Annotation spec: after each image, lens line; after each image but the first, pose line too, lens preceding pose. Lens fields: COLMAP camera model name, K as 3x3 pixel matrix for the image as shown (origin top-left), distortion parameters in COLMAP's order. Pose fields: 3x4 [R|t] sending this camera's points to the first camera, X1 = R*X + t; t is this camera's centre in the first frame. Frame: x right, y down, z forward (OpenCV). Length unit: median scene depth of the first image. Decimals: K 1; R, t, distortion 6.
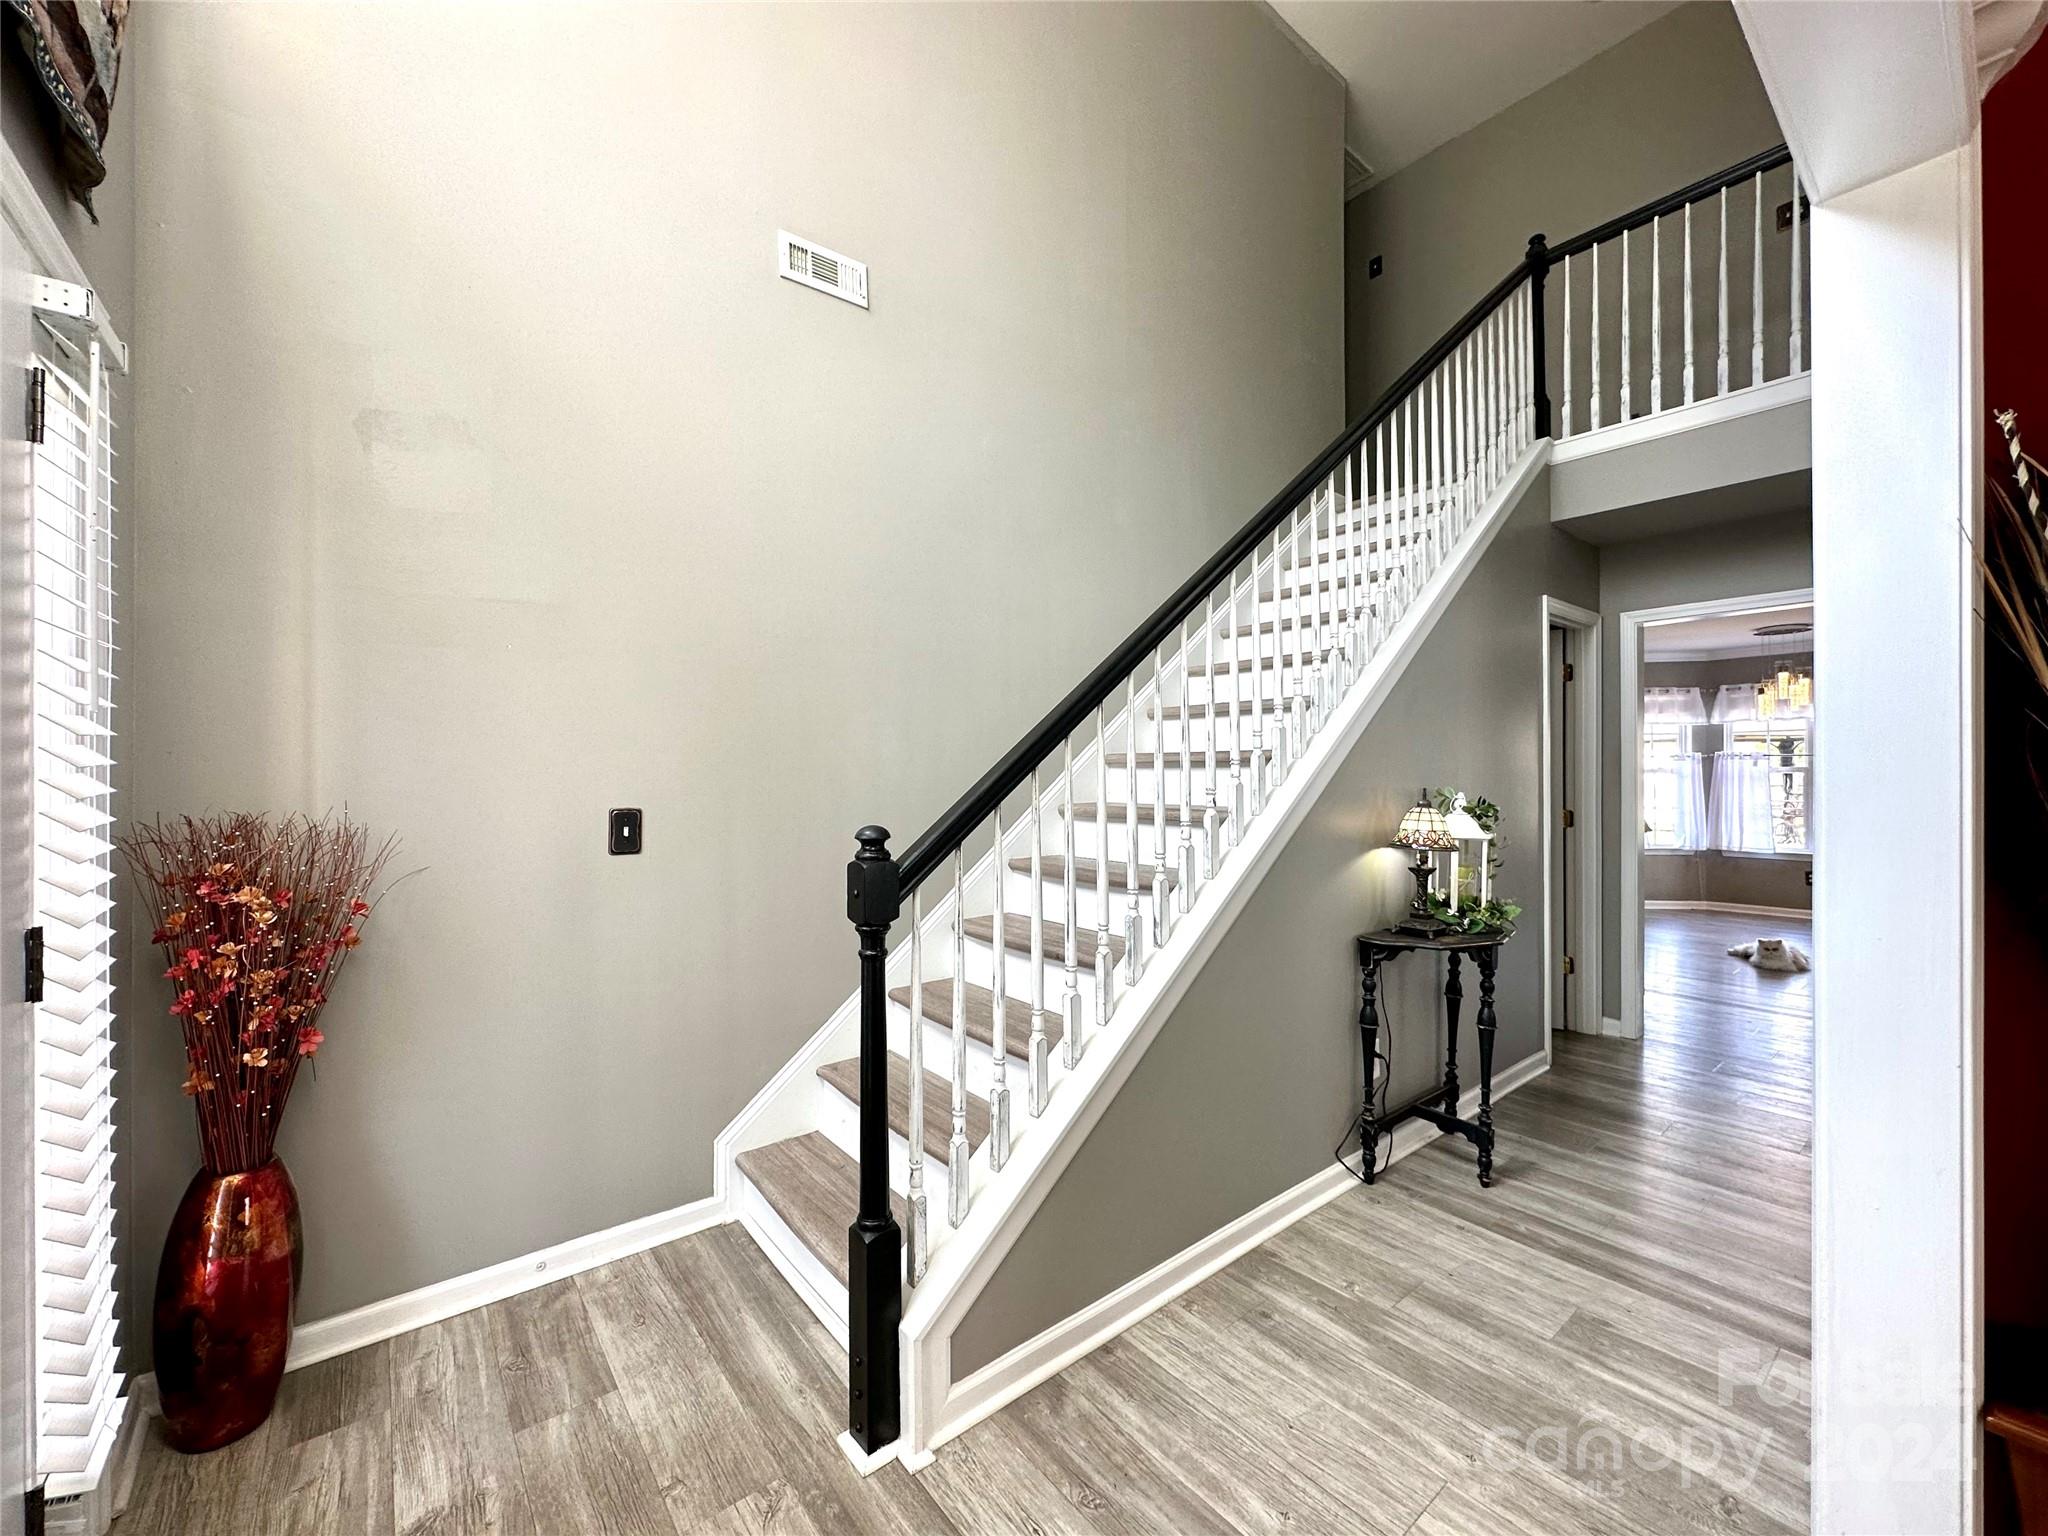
lens RADIAL K [[815.5, 0, 1024.0], [0, 815.5, 768.0], [0, 0, 1]] dist [-0.003099, 0.000105]
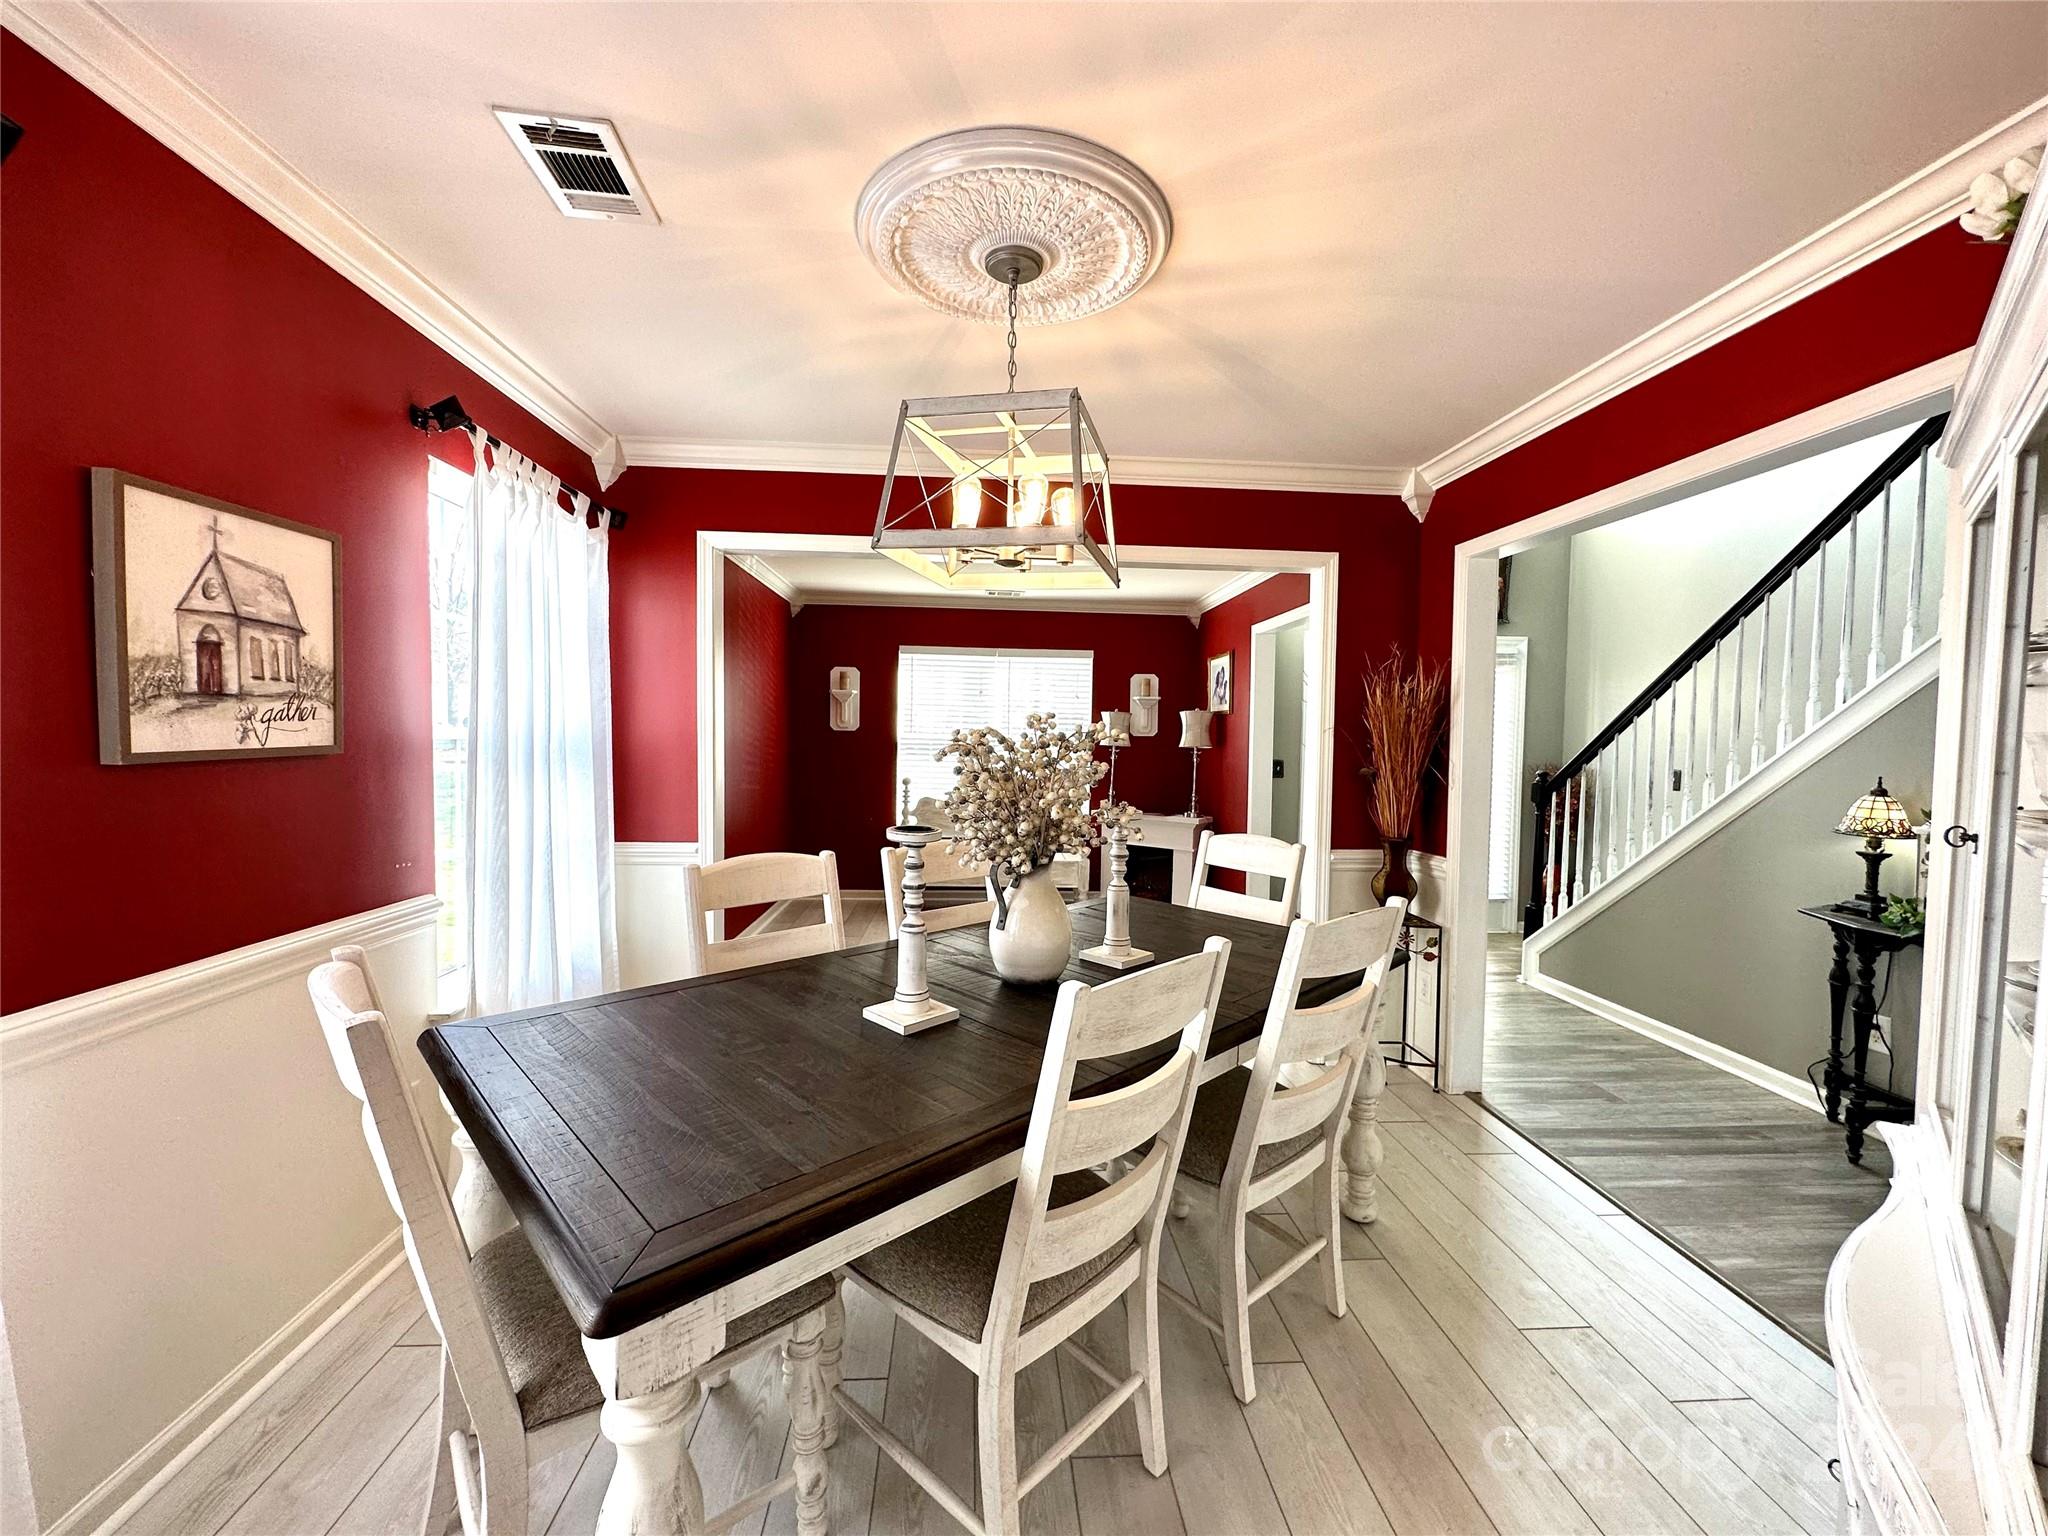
lens RADIAL K [[815.5, 0, 1024.0], [0, 815.5, 768.0], [0, 0, 1]] dist [-0.003099, 0.000105]
pose [[-0.570215, 0.026425, -0.821071, 2.585347], [-0.013667, 0.999039, 0.041644, -0.021045], [0.821382, 0.034968, -0.569306, 0.910442]]
